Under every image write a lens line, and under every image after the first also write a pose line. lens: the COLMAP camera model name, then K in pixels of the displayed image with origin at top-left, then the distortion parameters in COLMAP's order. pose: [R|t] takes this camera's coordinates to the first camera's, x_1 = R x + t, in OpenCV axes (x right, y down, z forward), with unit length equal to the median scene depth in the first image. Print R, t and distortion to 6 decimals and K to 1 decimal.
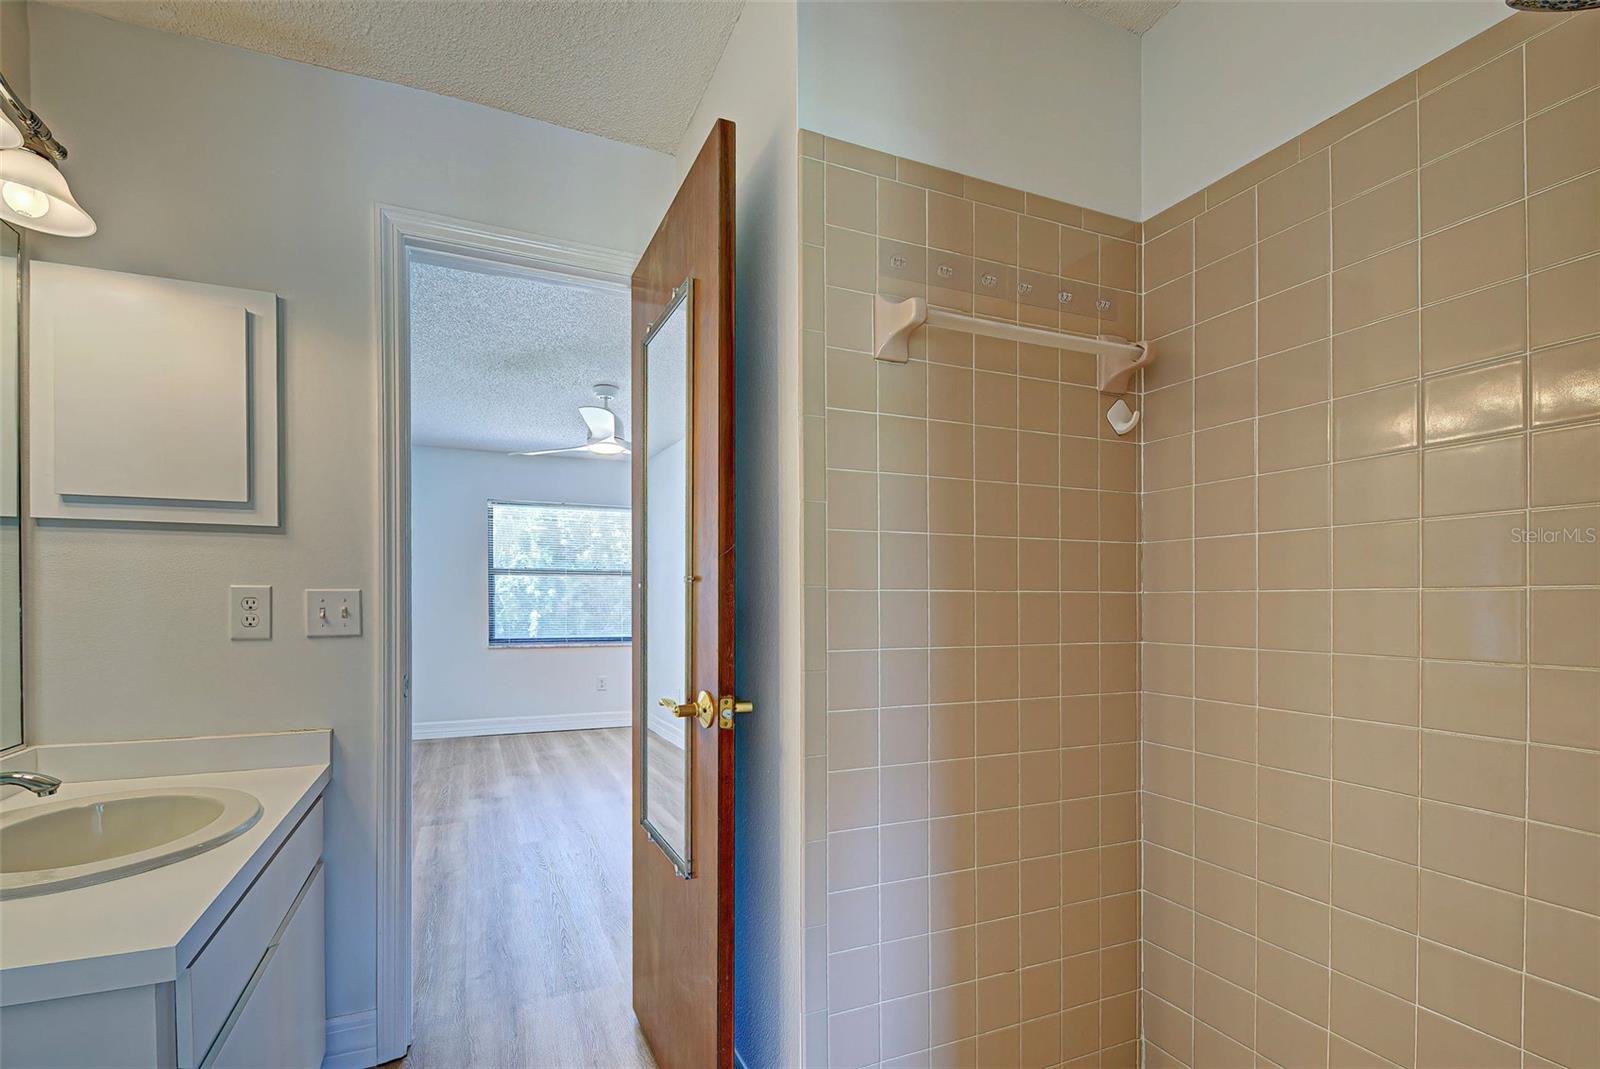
lens RADIAL K [[683.8, 0, 798.6], [0, 683.8, 601.1], [0, 0, 1]] dist [0.000838, 0.000047]
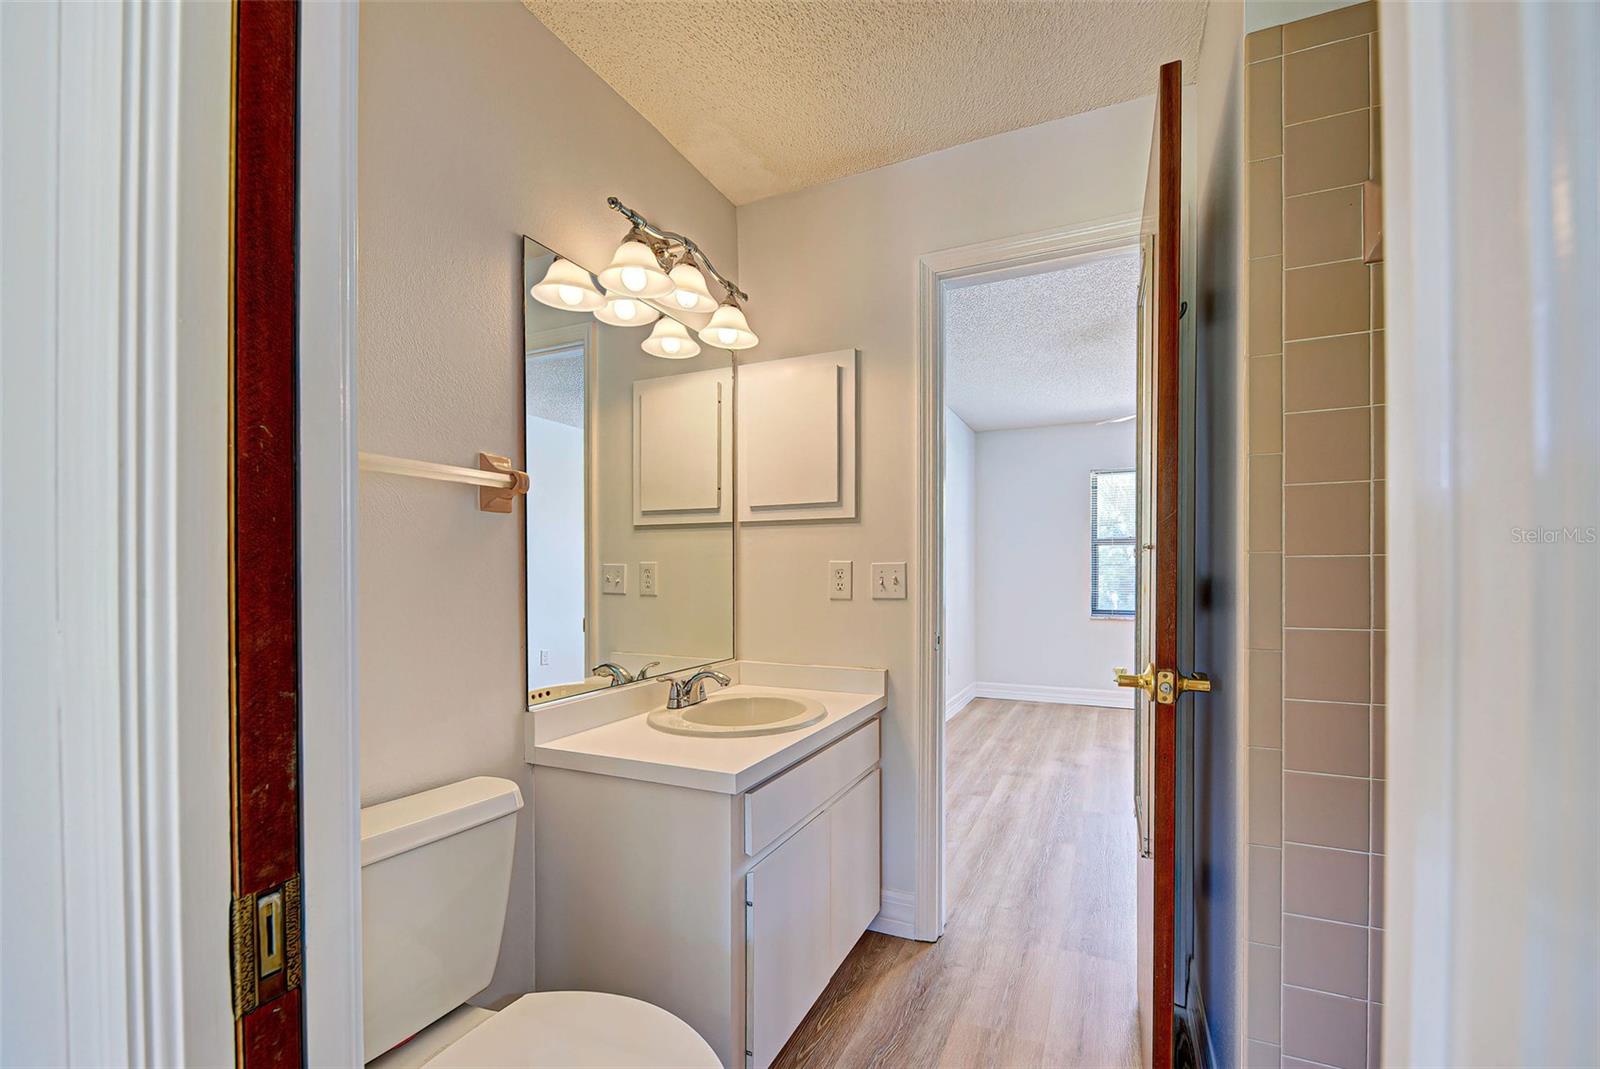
lens RADIAL K [[693.9, 0, 800.1], [0, 693.9, 568.2], [0, 0, 1]] dist [0.000487, 0.000052]
pose [[0.679268, -0.005779, -0.733868, 0.181394], [0.002471, 0.999981, -0.005587, 0.000042], [0.733886, 0.001982, 0.679270, -0.025868]]
